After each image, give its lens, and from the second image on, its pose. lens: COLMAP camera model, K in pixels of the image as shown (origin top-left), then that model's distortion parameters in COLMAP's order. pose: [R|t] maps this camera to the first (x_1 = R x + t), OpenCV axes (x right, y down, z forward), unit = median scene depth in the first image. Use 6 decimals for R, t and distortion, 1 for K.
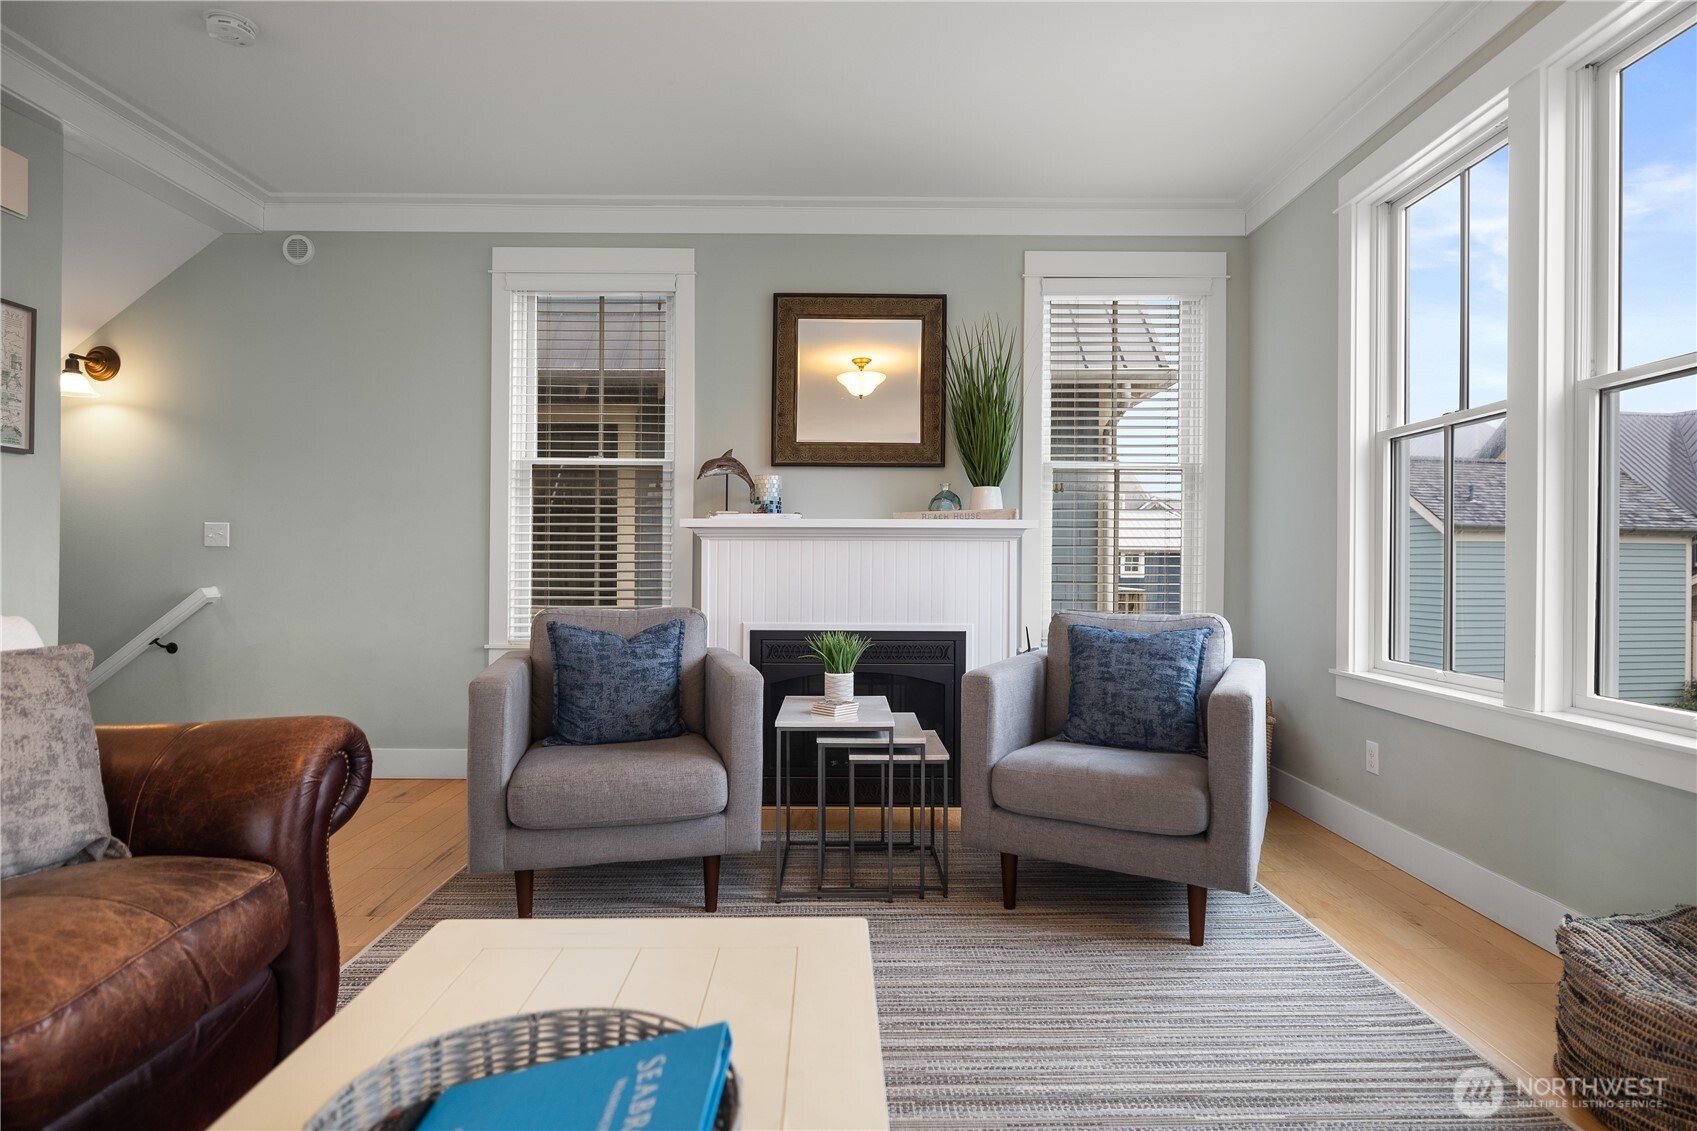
lens RADIAL K [[877.8, 0, 852.4], [0, 877.8, 561.3], [0, 0, 1]] dist [-0.004750, 0.000074]
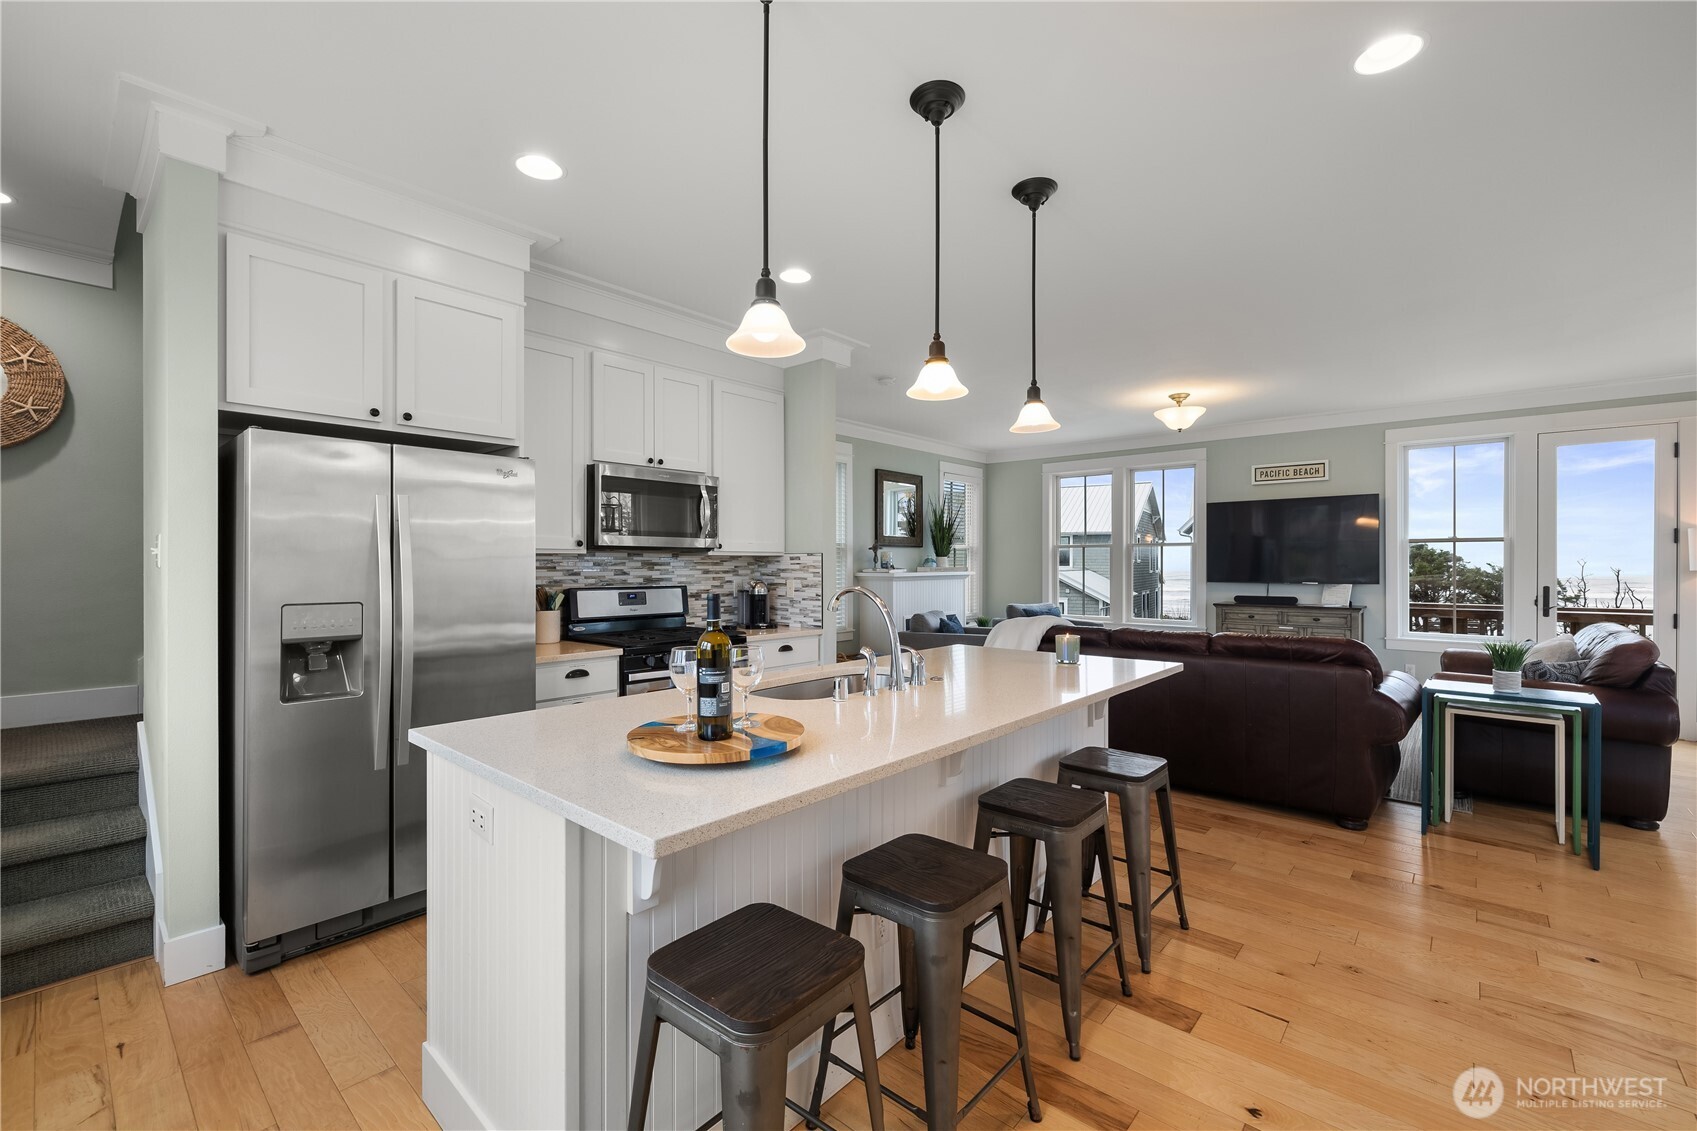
lens RADIAL K [[716.3, 0, 848.6], [0, 716.3, 564.4], [0, 0, 1]] dist [0.003198, -0.000732]
pose [[0.662333, -0.007380, 0.749174, -1.620338], [0.000613, 0.999956, 0.009308, -0.085018], [-0.749210, -0.005705, 0.662308, -0.167709]]
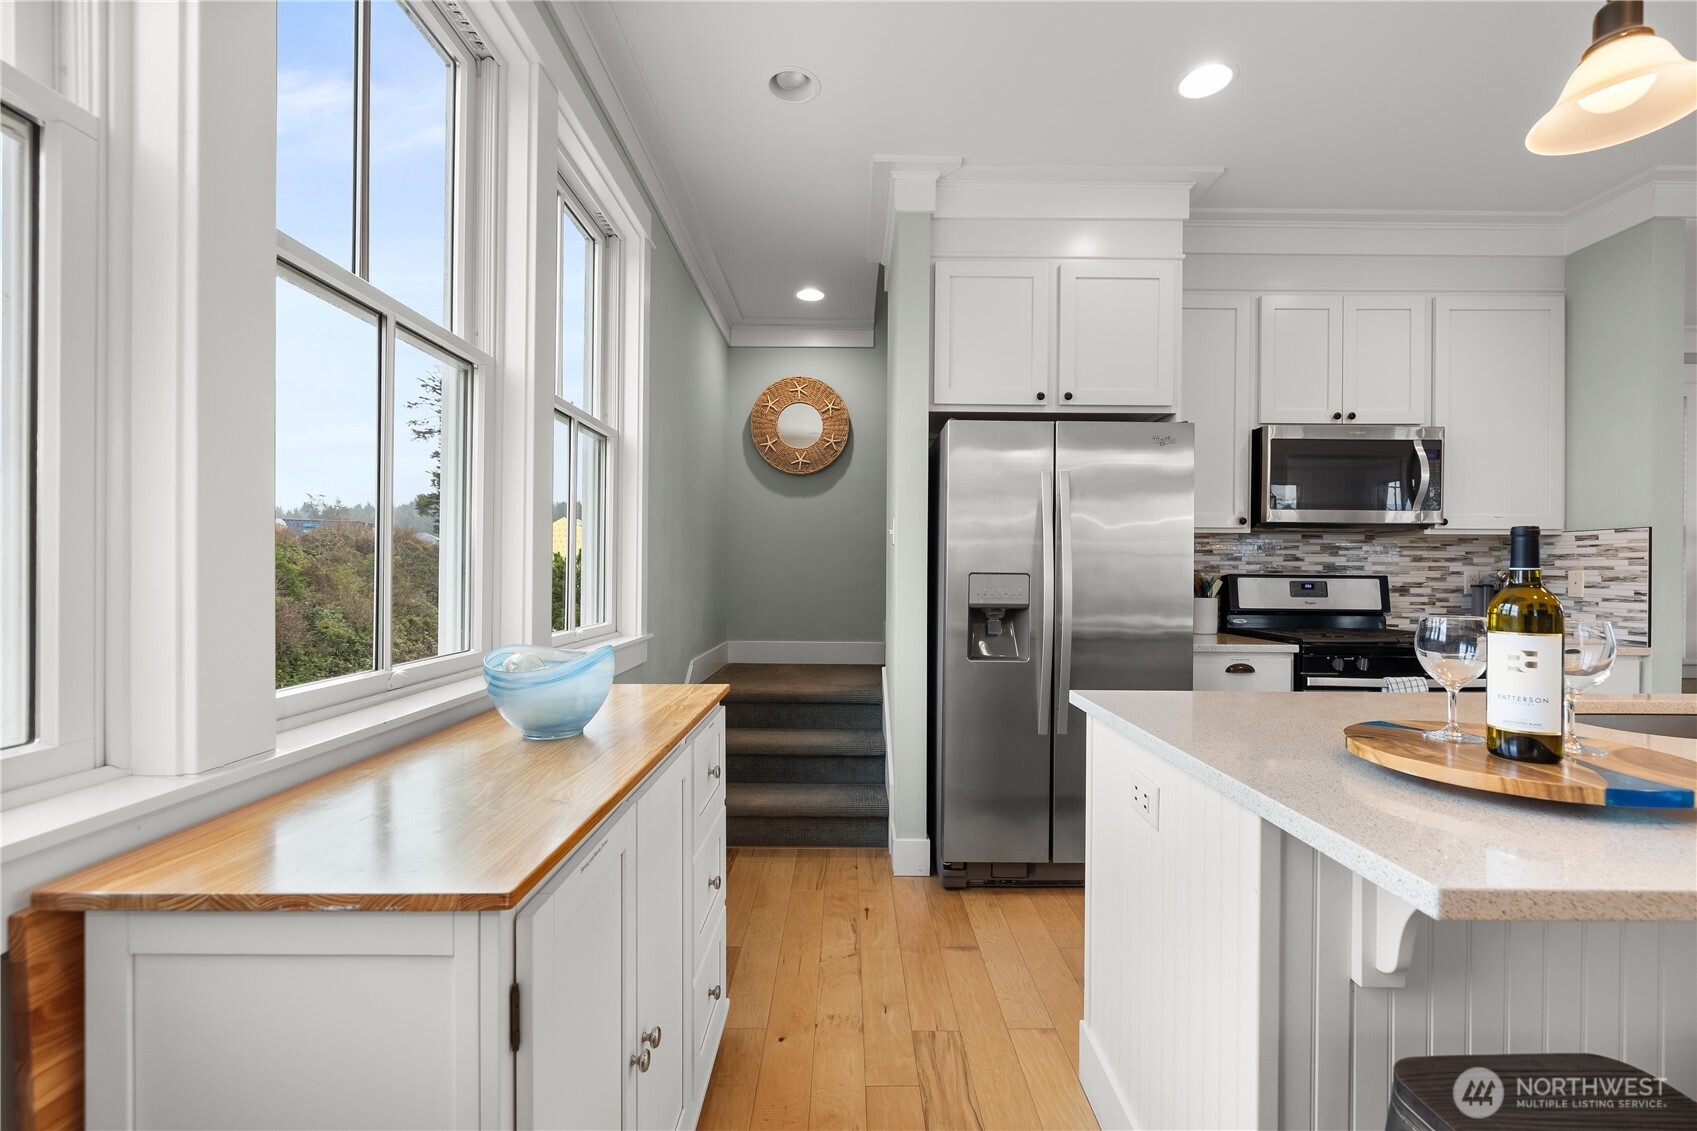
lens RADIAL K [[716.3, 0, 851.0], [0, 716.3, 573.2], [0, 0, 1]] dist [0.003198, -0.000732]
pose [[0.999969, 0.000345, 0.007879, -1.602688], [-0.000410, 0.999967, 0.008173, -0.051228], [-0.007876, -0.008176, 0.999936, -0.095870]]
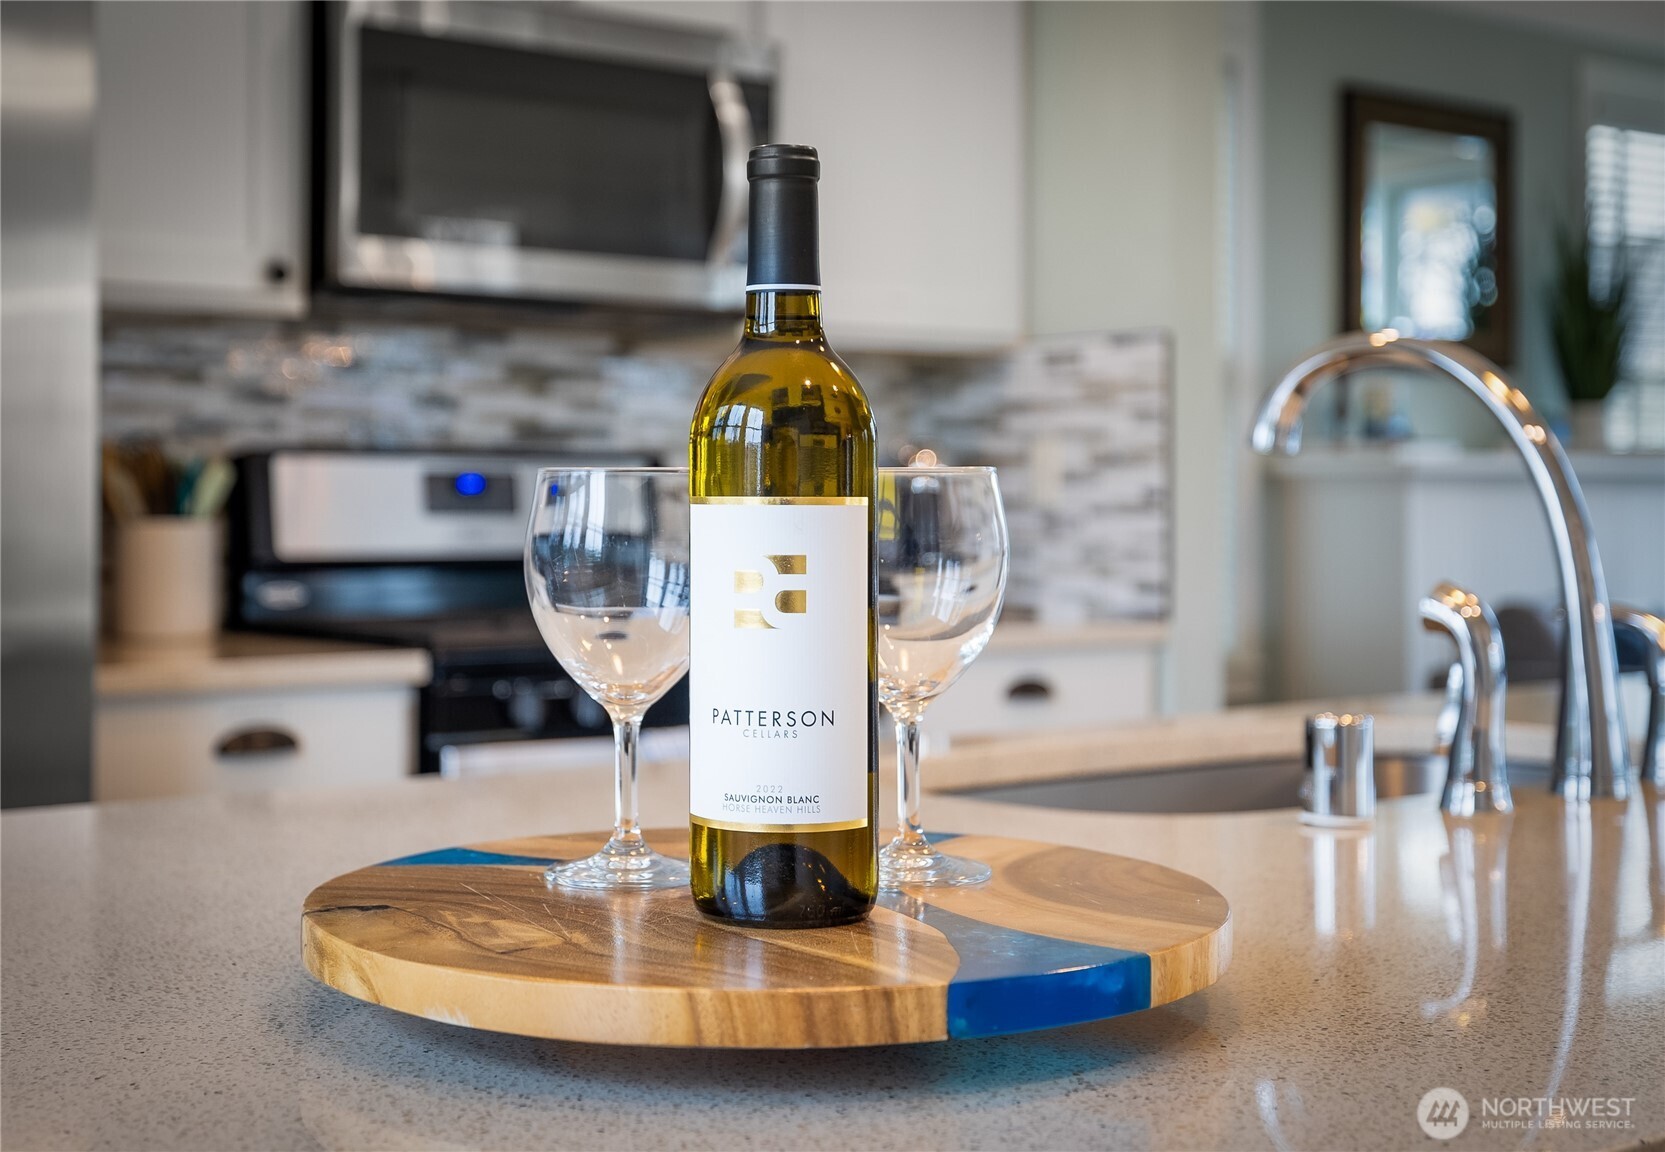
lens RADIAL K [[2305.3, 0, 771.1], [0, 2305.3, 505.5], [0, 0, 1]] dist [0.015921, 0.000000]
pose [[0.788717, -0.006376, 0.614723, -1.517557], [-0.001398, 0.999925, 0.012165, -0.031408], [-0.614754, -0.010454, 0.788649, -0.038975]]
